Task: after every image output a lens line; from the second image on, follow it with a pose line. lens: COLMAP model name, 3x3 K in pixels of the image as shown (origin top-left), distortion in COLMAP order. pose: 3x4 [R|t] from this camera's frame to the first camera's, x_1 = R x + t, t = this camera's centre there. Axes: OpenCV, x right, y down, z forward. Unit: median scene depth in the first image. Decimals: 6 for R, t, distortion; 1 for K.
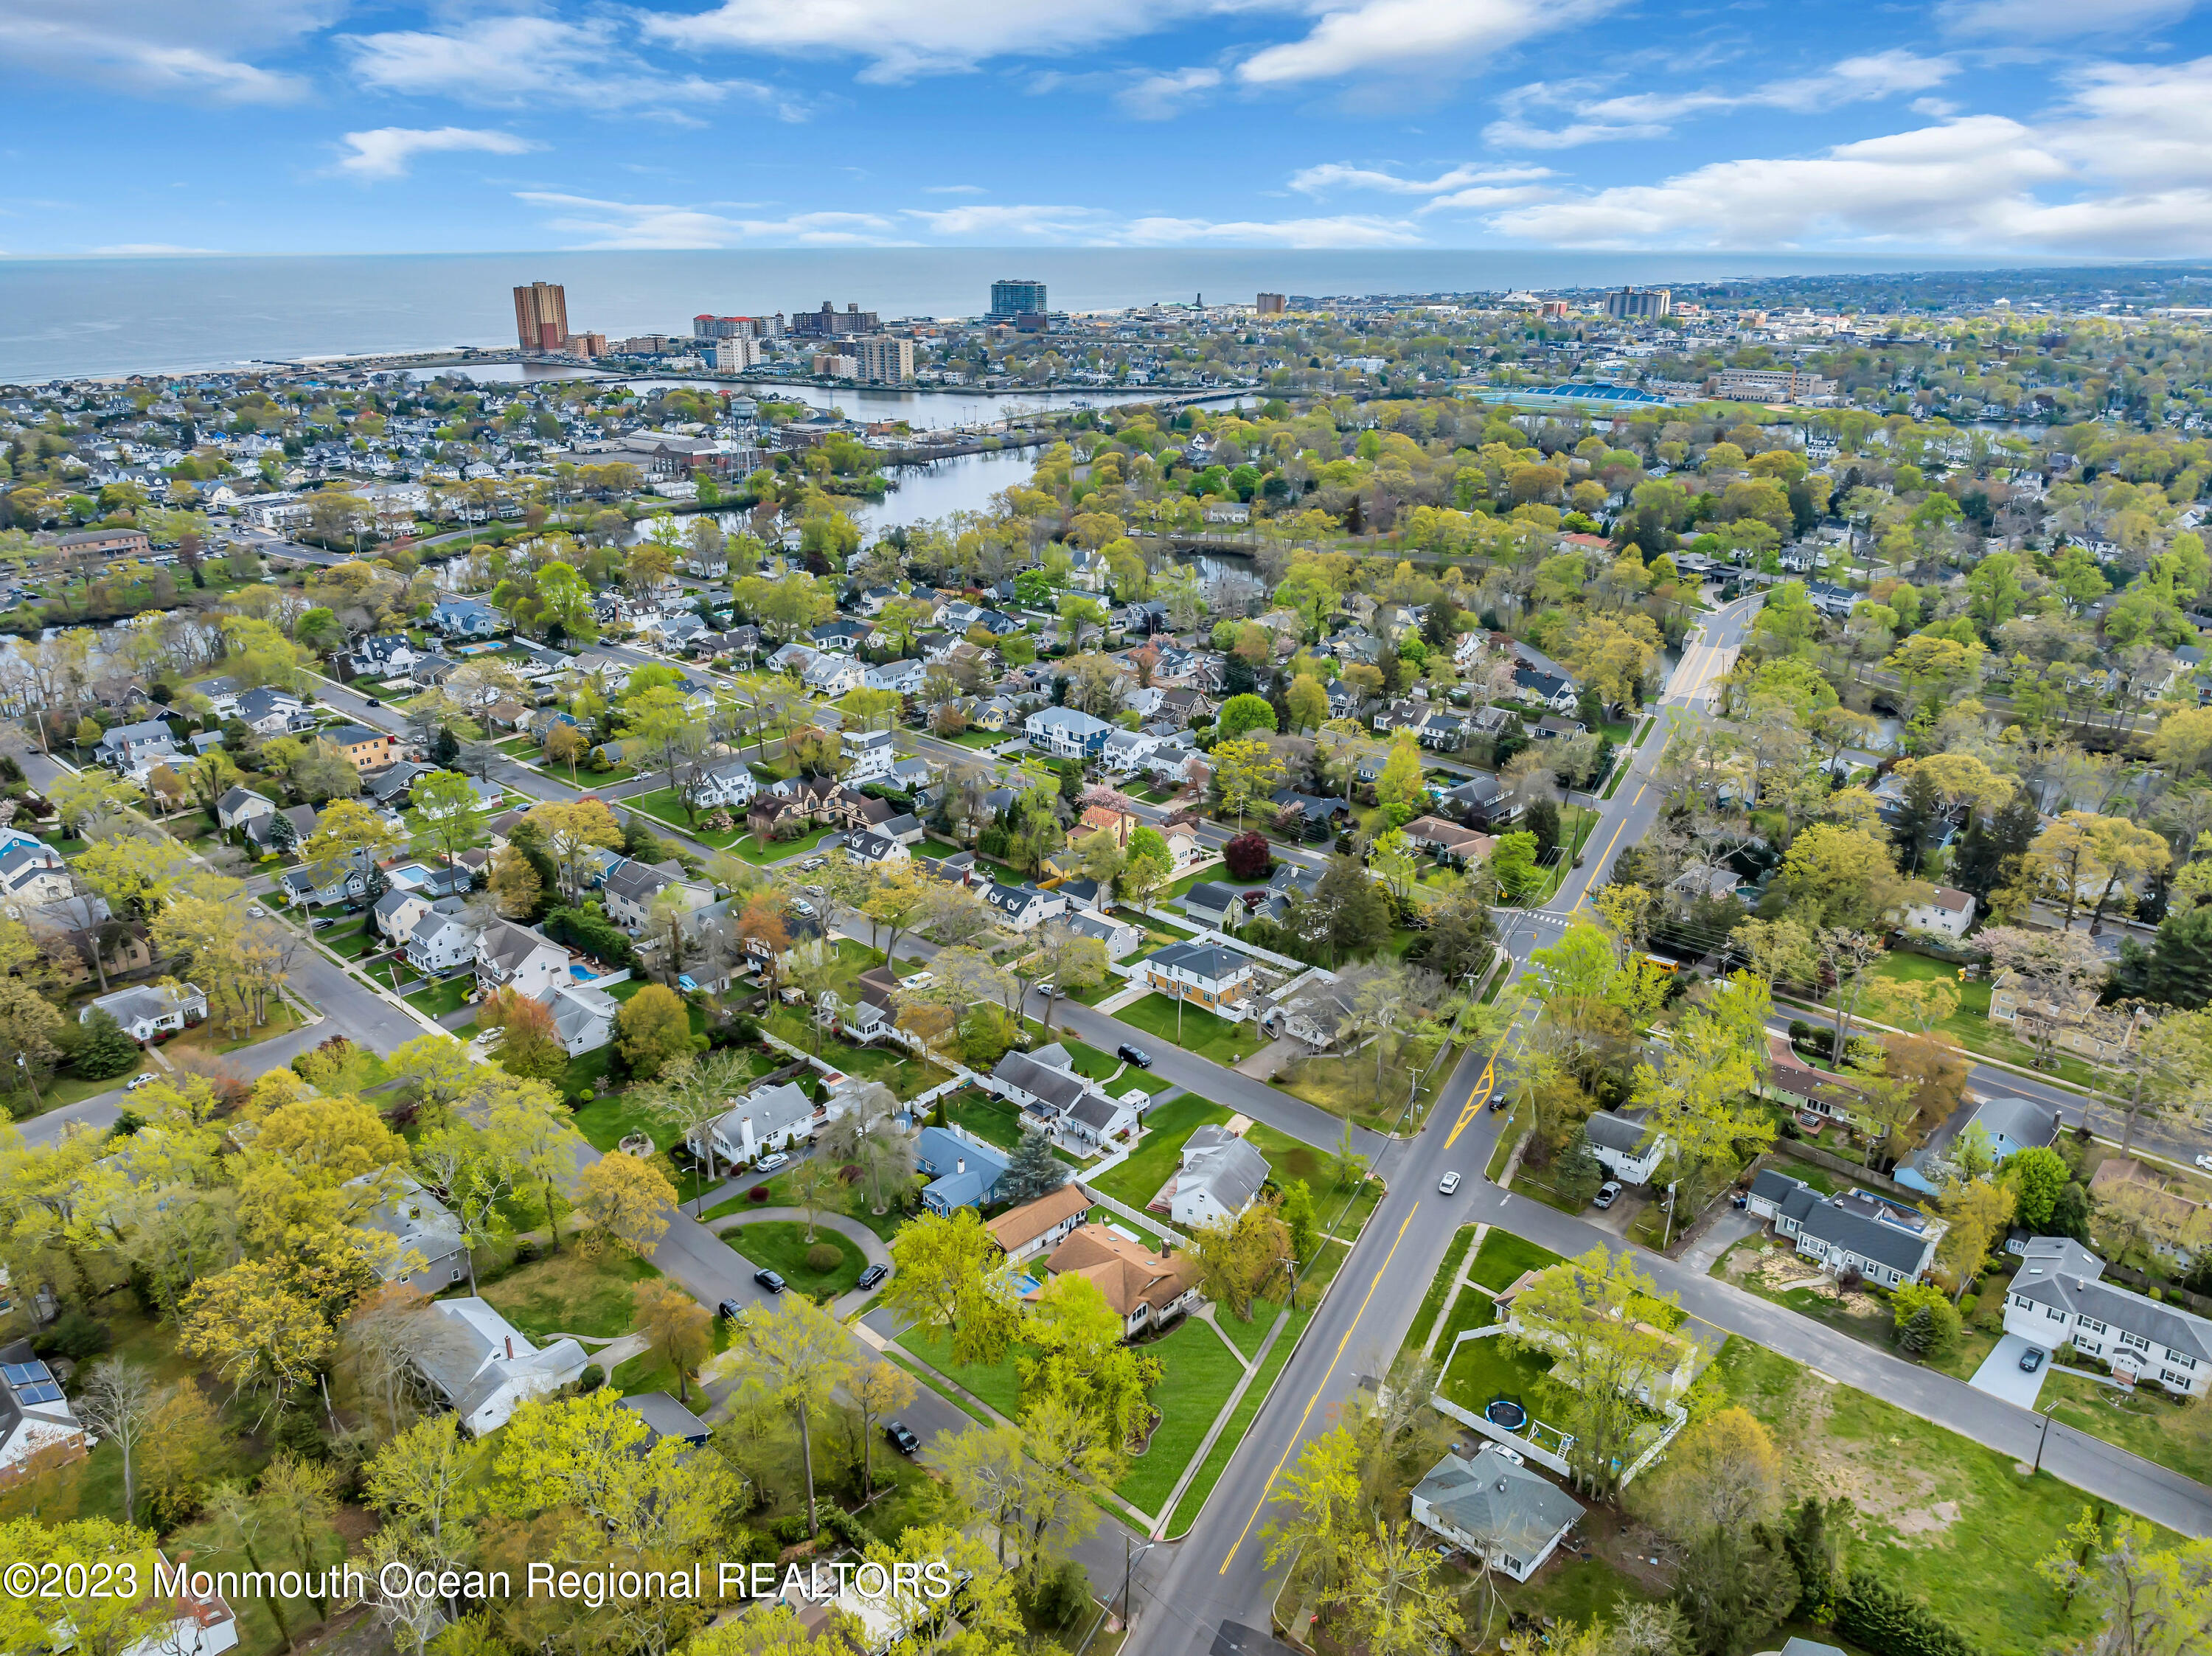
lens RADIAL K [[1579.3, 0, 1106.0], [0, 1579.3, 828.0], [0, 0, 1]] dist [-0.044610, 0.021808]
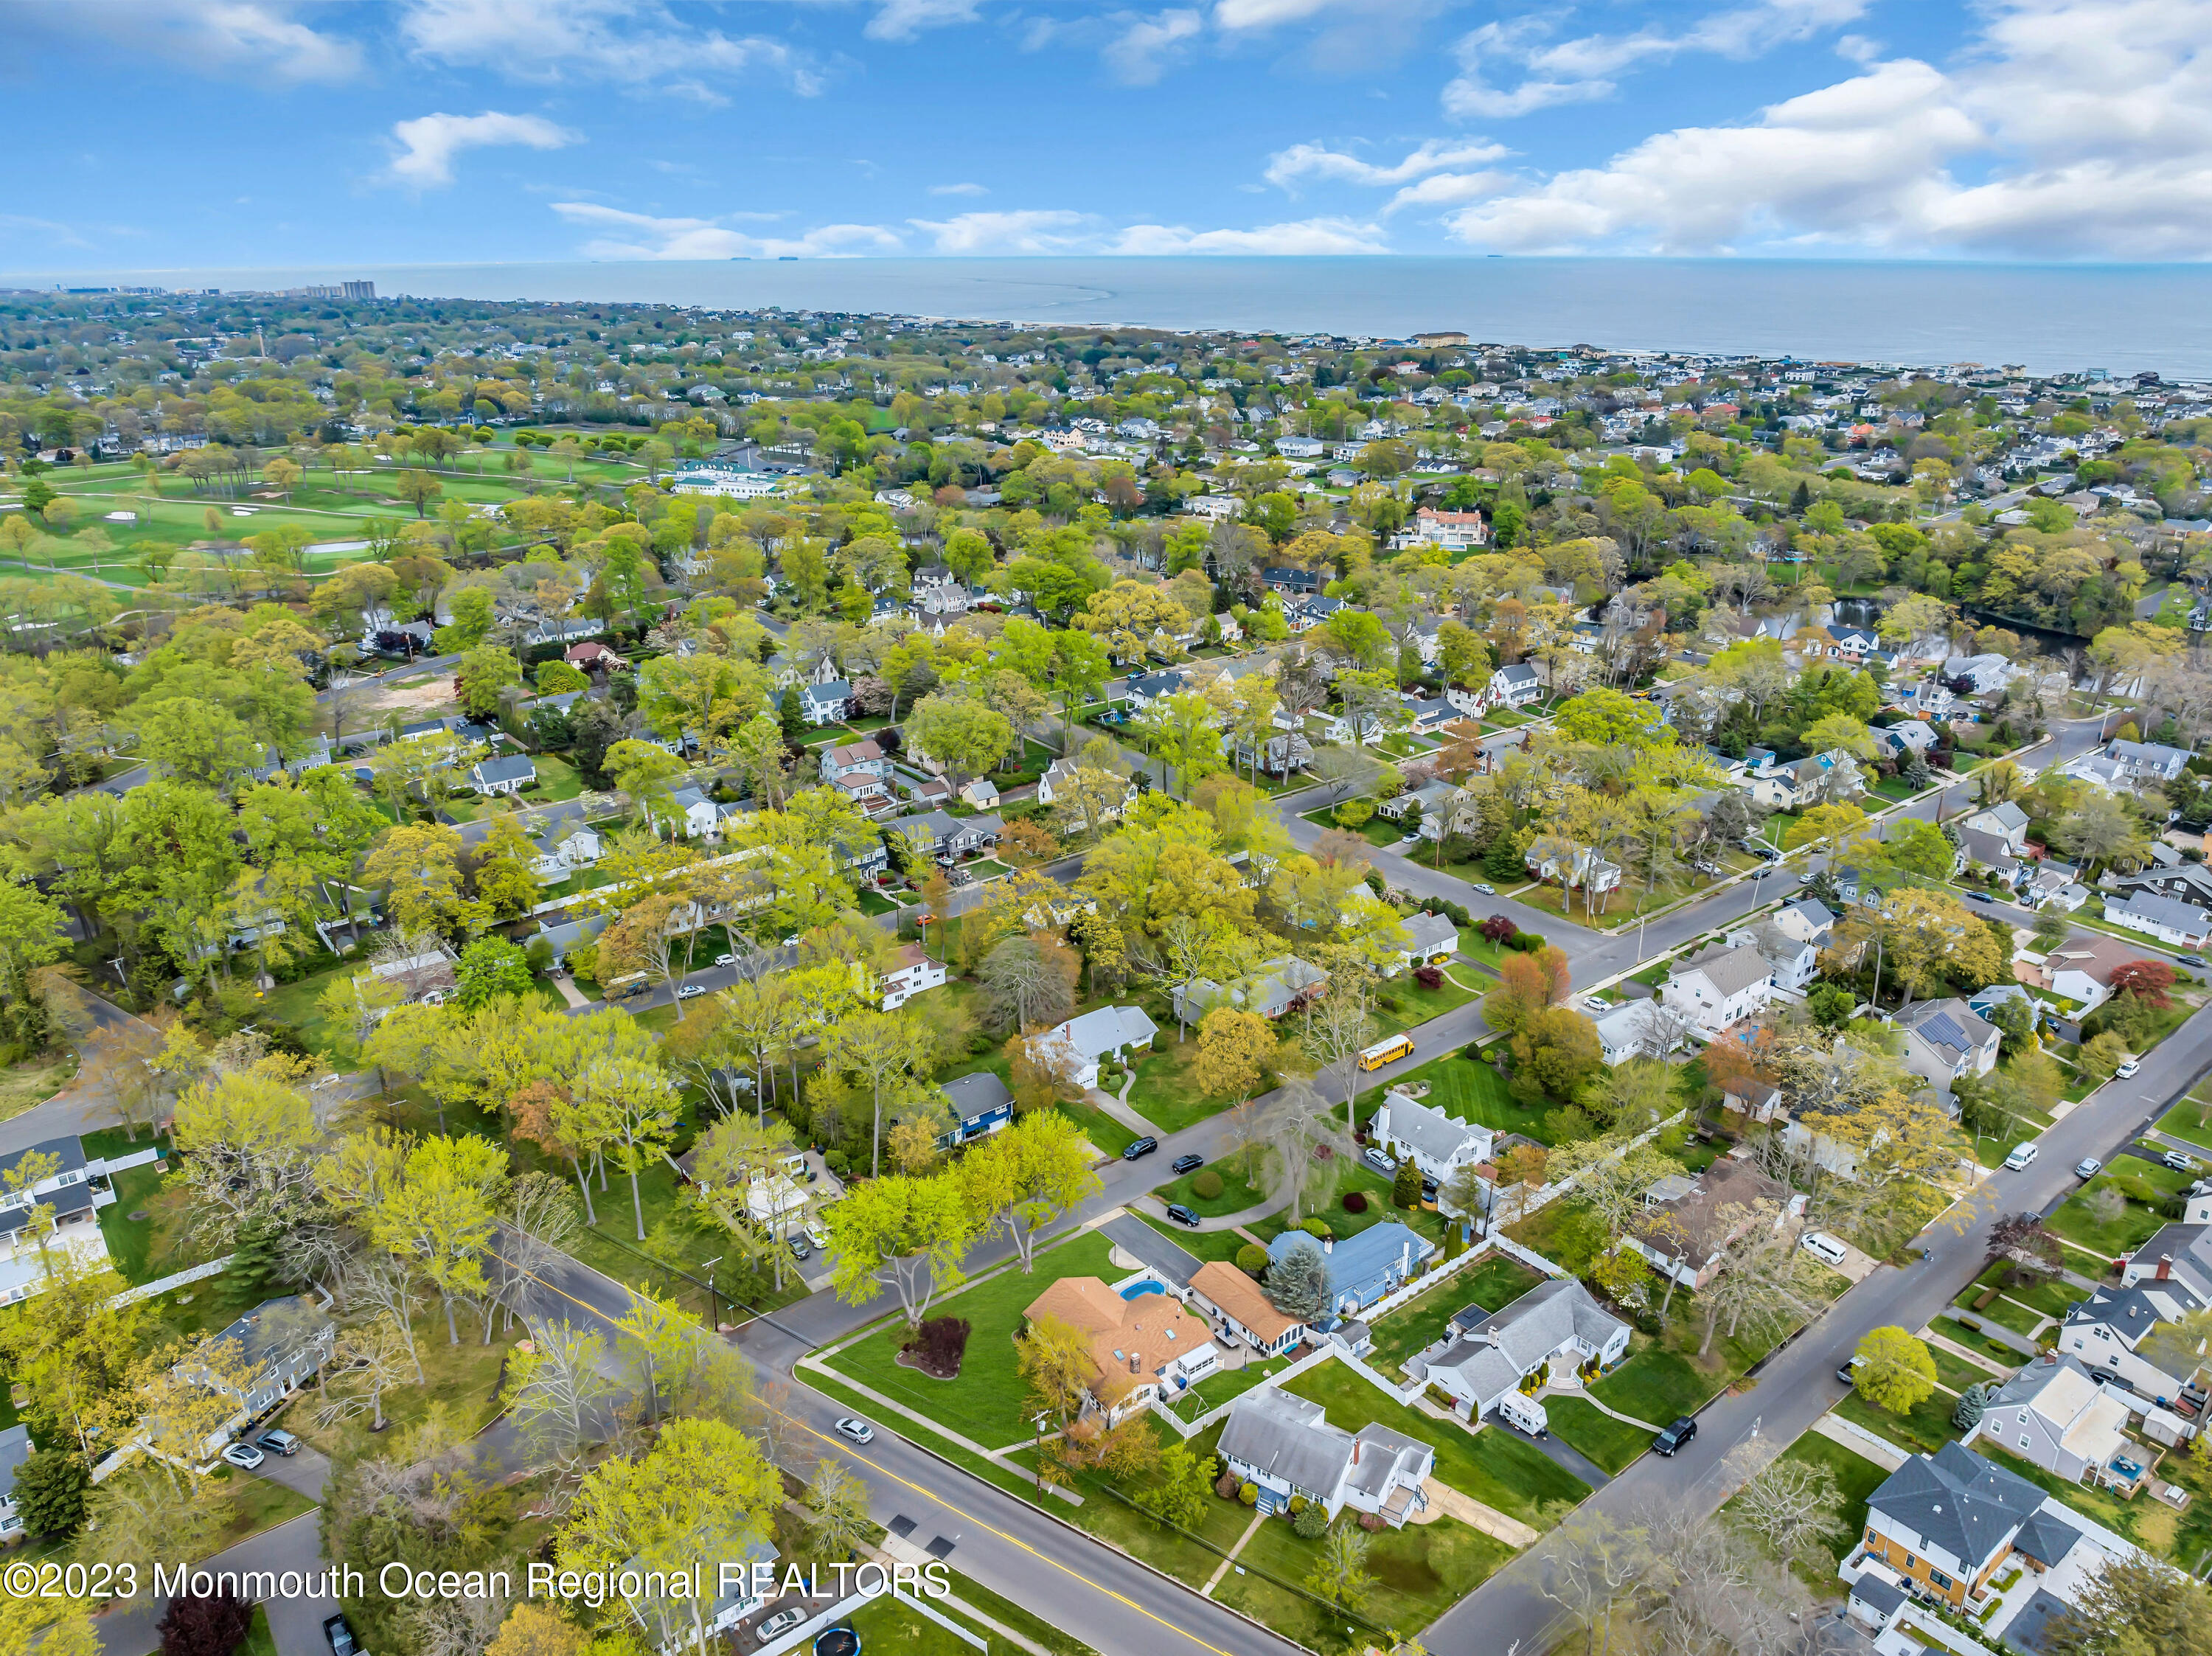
lens RADIAL K [[1537.4, 0, 1114.6], [0, 1537.4, 777.8], [0, 0, 1]] dist [0.045535, -0.210722]
pose [[-0.144305, 0.321966, -0.935689, 0.639748], [-0.338410, 0.872514, 0.352418, -0.284055], [0.929868, 0.367503, -0.016952, 0.732855]]
